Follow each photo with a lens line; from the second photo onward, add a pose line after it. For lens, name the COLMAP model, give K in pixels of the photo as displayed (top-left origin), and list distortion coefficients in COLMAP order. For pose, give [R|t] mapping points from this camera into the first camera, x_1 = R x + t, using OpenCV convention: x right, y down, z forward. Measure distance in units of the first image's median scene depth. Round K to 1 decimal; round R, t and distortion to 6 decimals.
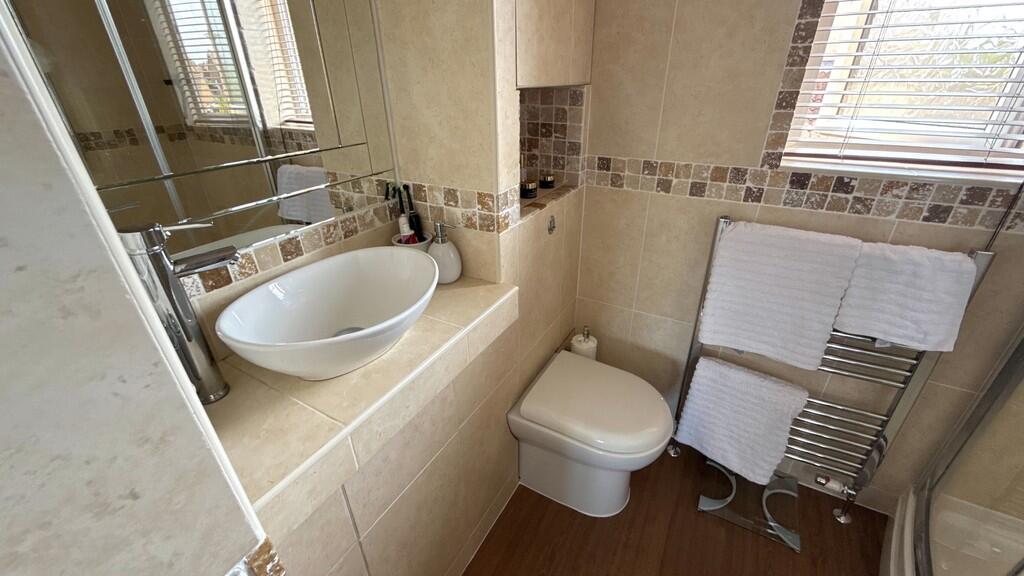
lens RADIAL K [[411.3, 0, 512.3], [0, 411.3, 287.7], [0, 0, 1]] dist [0.000762, 0.000065]
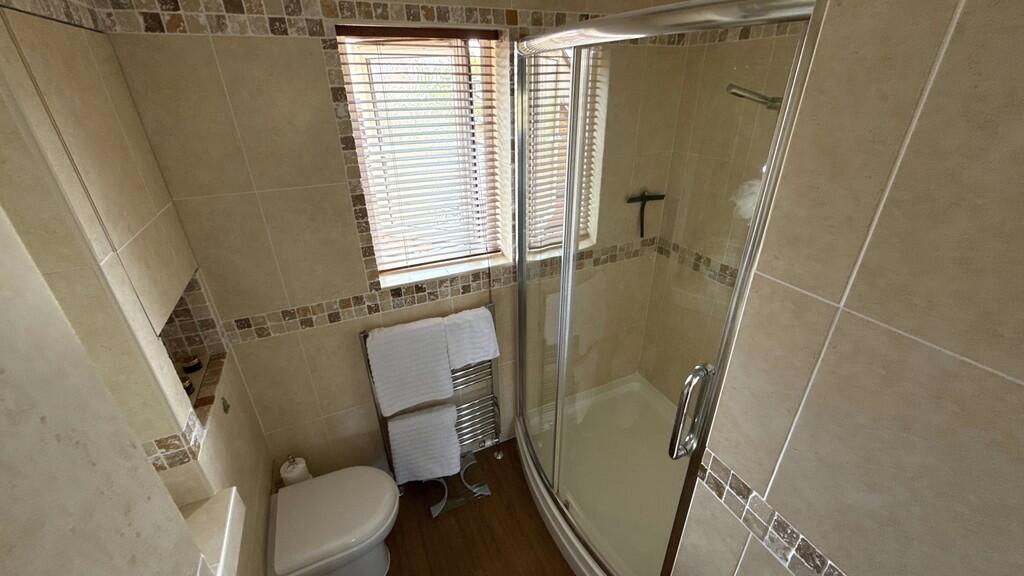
lens RADIAL K [[411.3, 0, 514.7], [0, 411.3, 287.8], [0, 0, 1]] dist [0.000762, 0.000065]
pose [[0.579464, -0.359287, 0.731528, -0.138746], [0.378977, 0.913425, 0.148427, -0.305091], [-0.721524, 0.191224, 0.665459, -0.299395]]
